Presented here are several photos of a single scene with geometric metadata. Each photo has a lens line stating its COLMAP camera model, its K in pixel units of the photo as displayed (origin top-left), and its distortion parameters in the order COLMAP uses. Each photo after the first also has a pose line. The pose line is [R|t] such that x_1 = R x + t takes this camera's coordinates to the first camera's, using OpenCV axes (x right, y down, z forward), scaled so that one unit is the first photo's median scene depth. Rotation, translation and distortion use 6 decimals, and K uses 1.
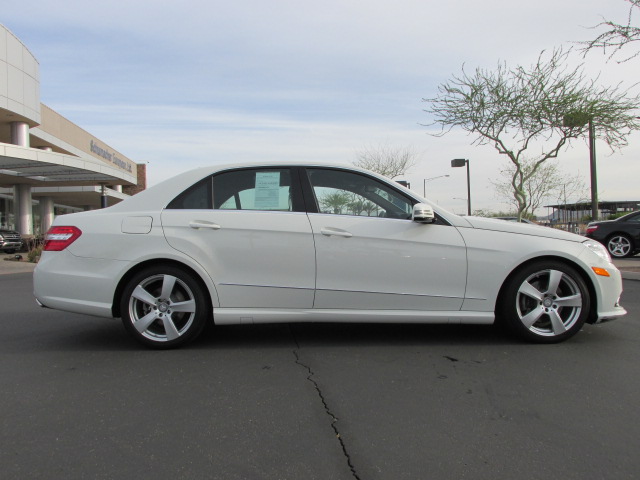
lens RADIAL K [[567.0, 0, 320.0], [0, 567.0, 240.0], [0, 0, 1]] dist [-0.043252, -0.004959]
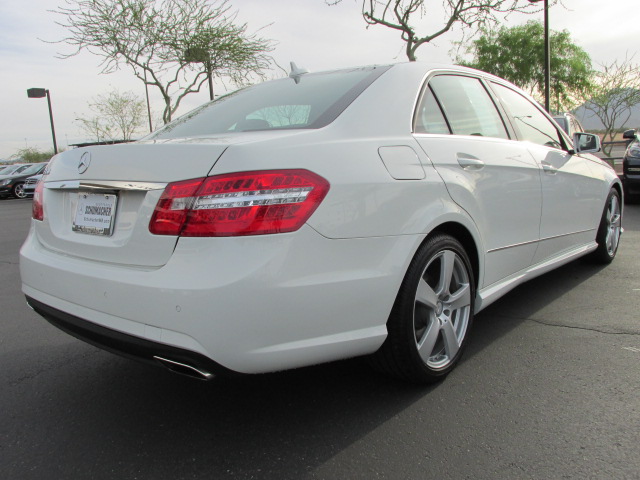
lens RADIAL K [[567.0, 0, 320.0], [0, 567.0, 240.0], [0, 0, 1]] dist [-0.043252, -0.004959]
pose [[0.655230, -0.124623, 0.745079, -0.326951], [0.045199, 0.990999, 0.126007, -0.011000], [-0.754076, -0.048887, 0.654965, 0.303193]]
